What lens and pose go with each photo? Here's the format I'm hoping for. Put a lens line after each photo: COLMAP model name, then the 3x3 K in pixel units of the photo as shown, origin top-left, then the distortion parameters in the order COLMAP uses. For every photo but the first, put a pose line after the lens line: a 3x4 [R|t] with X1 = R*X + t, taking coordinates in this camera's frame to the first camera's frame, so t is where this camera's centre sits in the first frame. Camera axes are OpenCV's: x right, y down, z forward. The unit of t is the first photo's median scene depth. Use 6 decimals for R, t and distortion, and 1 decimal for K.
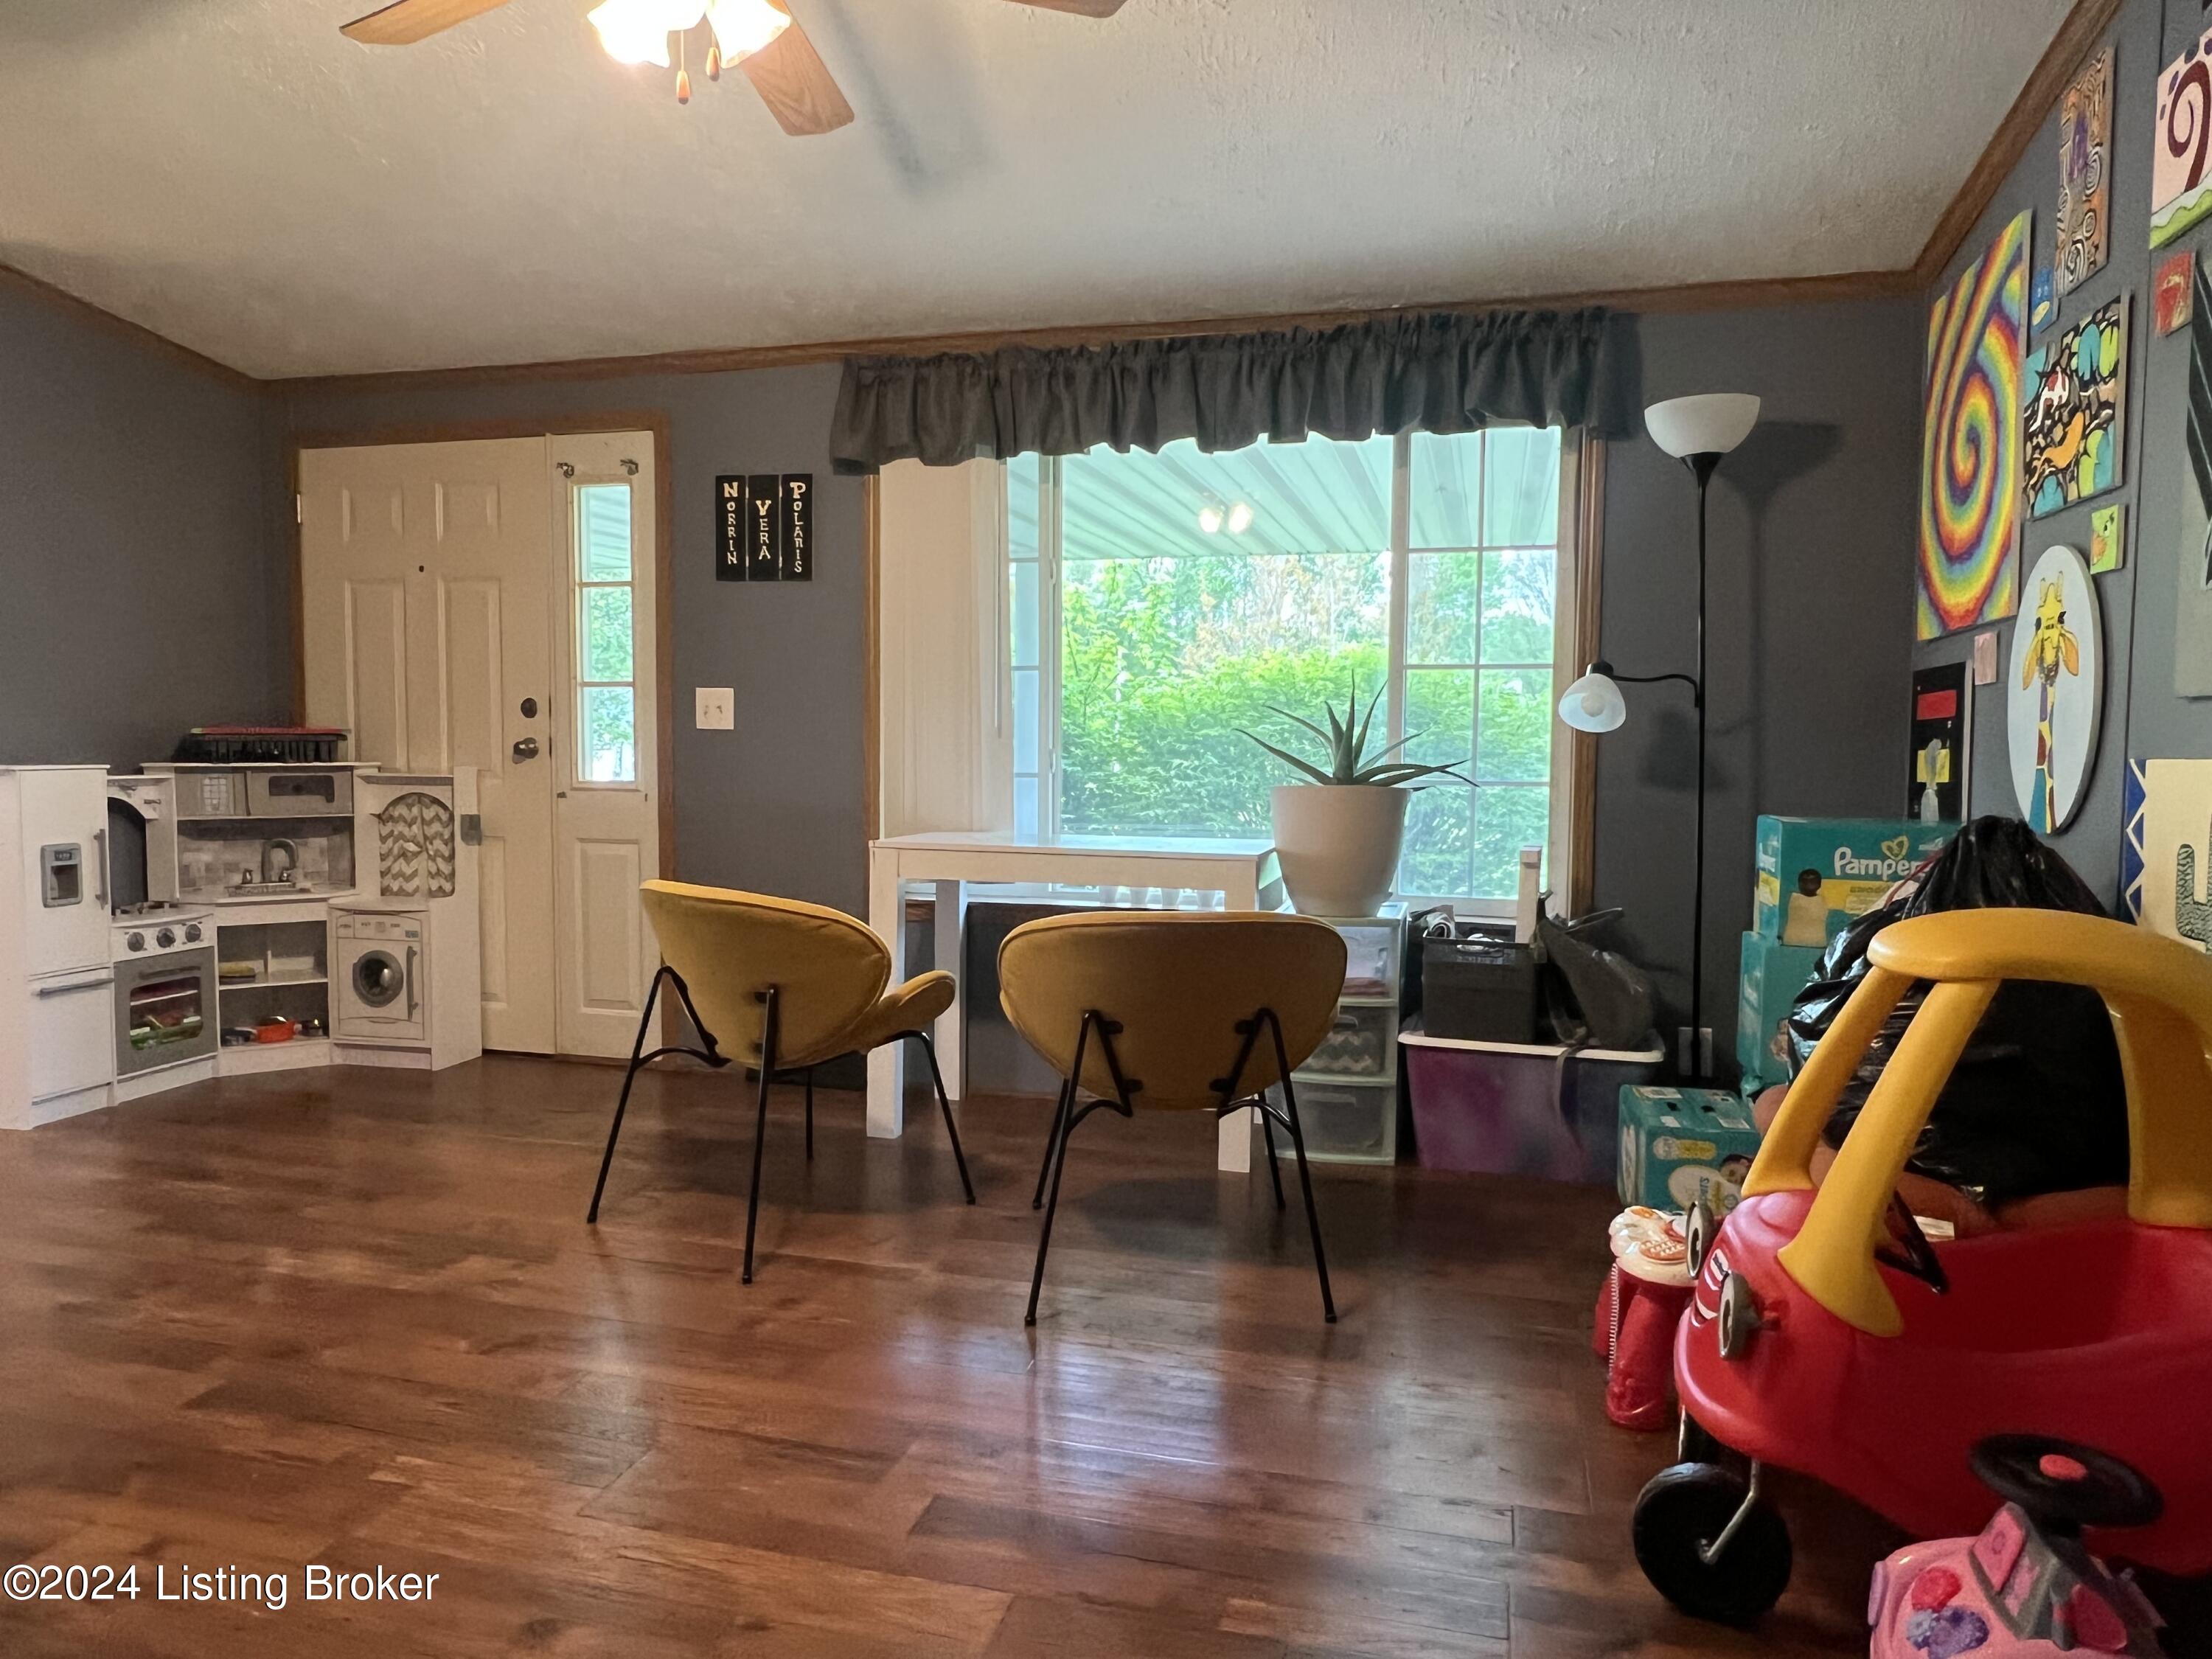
lens RADIAL K [[1445.1, 0, 1100.1], [0, 1445.1, 822.5], [0, 0, 1]] dist [0.004996, 0.000737]
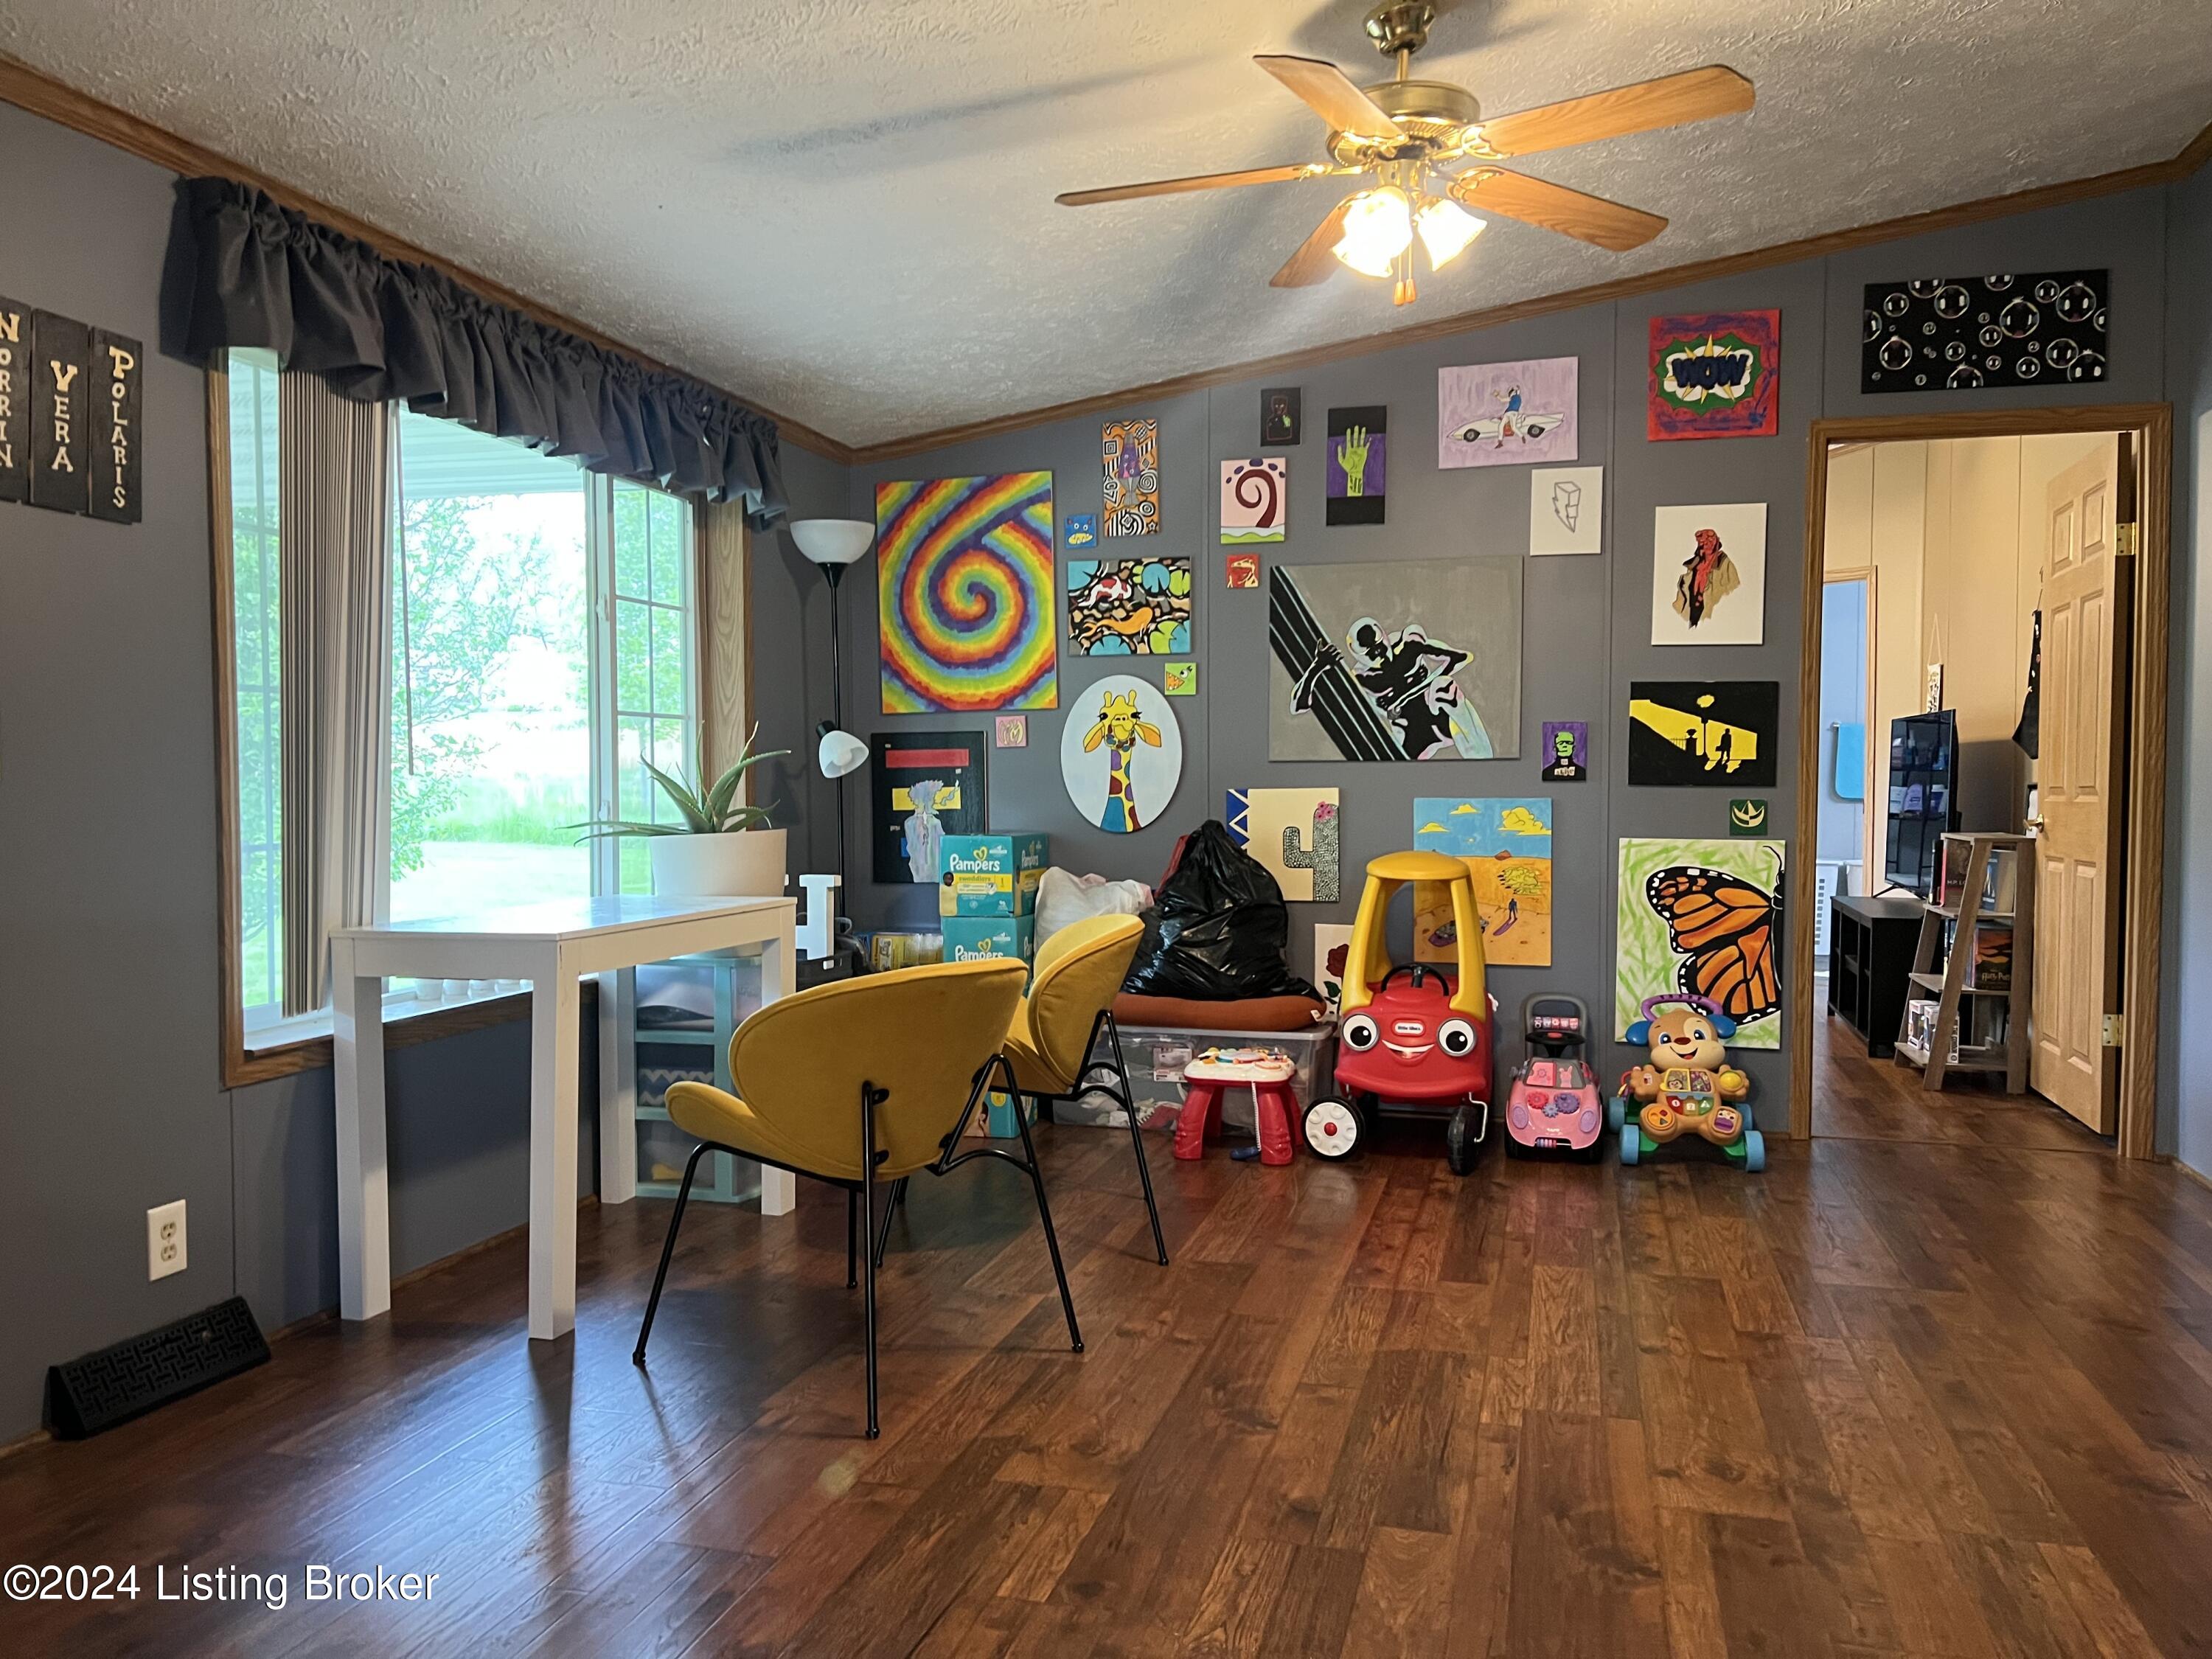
lens RADIAL K [[1641.1, 0, 1100.2], [0, 1641.1, 833.7], [0, 0, 1]] dist [0.015909, 0.000015]
pose [[0.007533, -0.040698, 0.999143, -1.405223], [0.064775, 0.997093, 0.040126, -0.074676], [-0.997871, 0.064418, 0.010148, 1.005280]]
